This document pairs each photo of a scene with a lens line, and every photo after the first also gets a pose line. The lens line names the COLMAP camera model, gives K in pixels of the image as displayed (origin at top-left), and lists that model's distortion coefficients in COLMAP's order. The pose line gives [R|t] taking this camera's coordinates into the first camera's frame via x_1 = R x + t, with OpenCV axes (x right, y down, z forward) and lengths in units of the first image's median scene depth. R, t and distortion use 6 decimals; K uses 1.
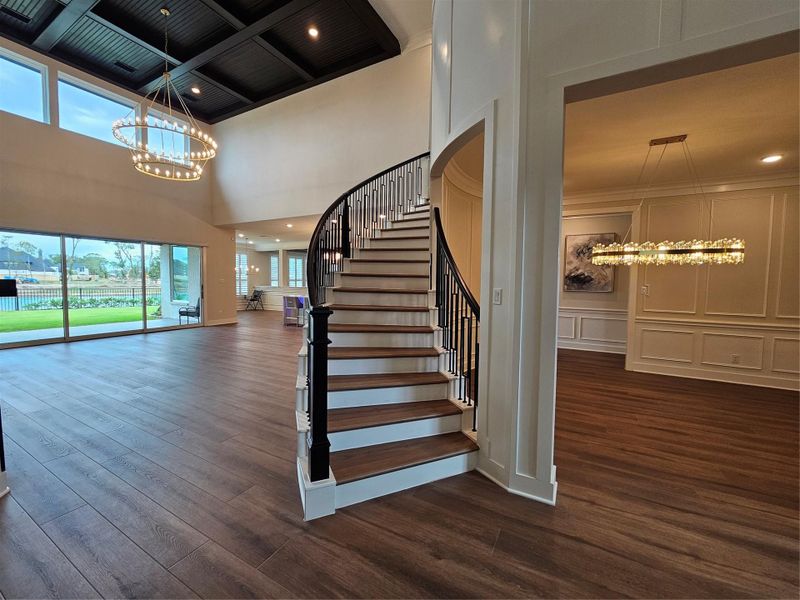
lens RADIAL K [[328.0, 0, 393.7], [0, 328.0, 293.6], [0, 0, 1]] dist [-0.001977, -0.000821]
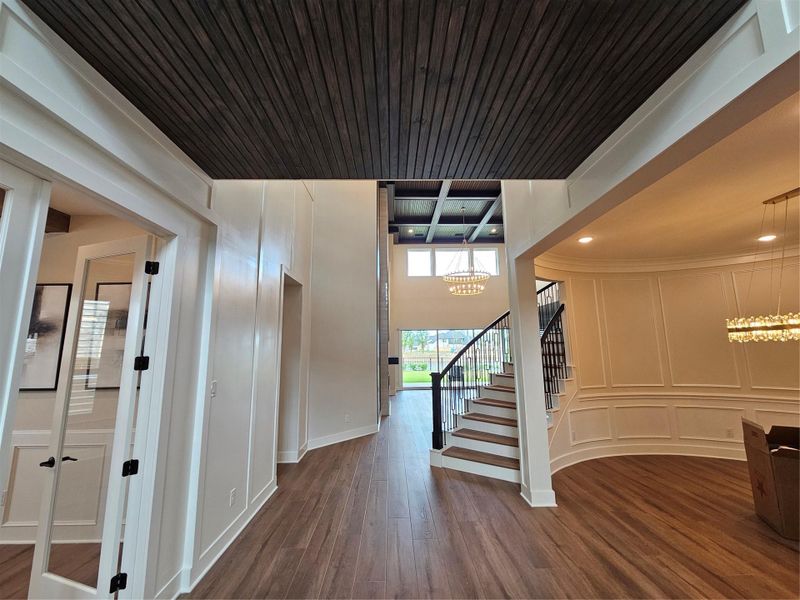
lens RADIAL K [[328.0, 0, 404.2], [0, 328.0, 299.6], [0, 0, 1]] dist [-0.001977, -0.000821]
pose [[0.521003, -0.140594, -0.841896, 1.245284], [-0.029830, 0.982739, -0.182574, -0.014828], [0.853033, 0.120235, 0.507817, -0.328864]]
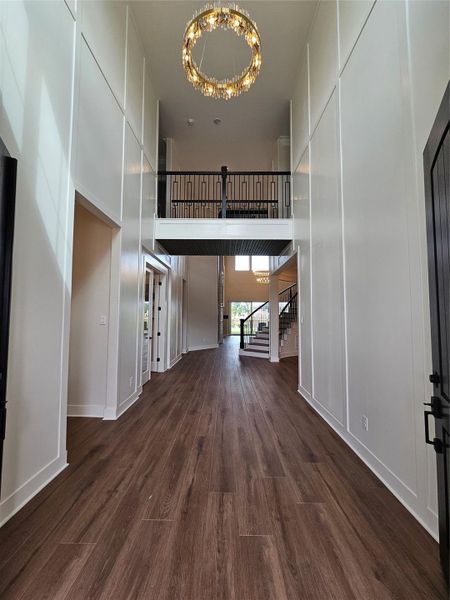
lens RADIAL K [[246.0, 0, 224.5], [0, 246.0, 301.3], [0, 0, 1]] dist [-0.001977, -0.000821]
pose [[0.483412, -0.052371, -0.873825, 2.544236], [-0.056238, 0.994289, -0.090702, 0.116414], [0.873585, 0.092988, 0.477706, -1.029135]]
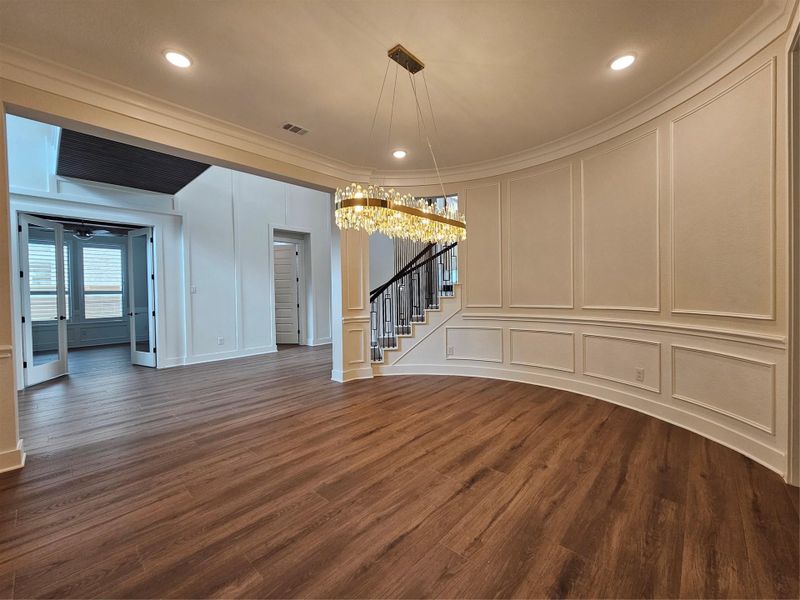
lens RADIAL K [[328.0, 0, 402.0], [0, 328.0, 302.9], [0, 0, 1]] dist [-0.001977, -0.000821]
pose [[-0.210237, 0.025400, -0.977320, 1.912484], [-0.037366, 0.998723, 0.033994, 0.038874], [0.976936, 0.043665, -0.209020, 1.445235]]
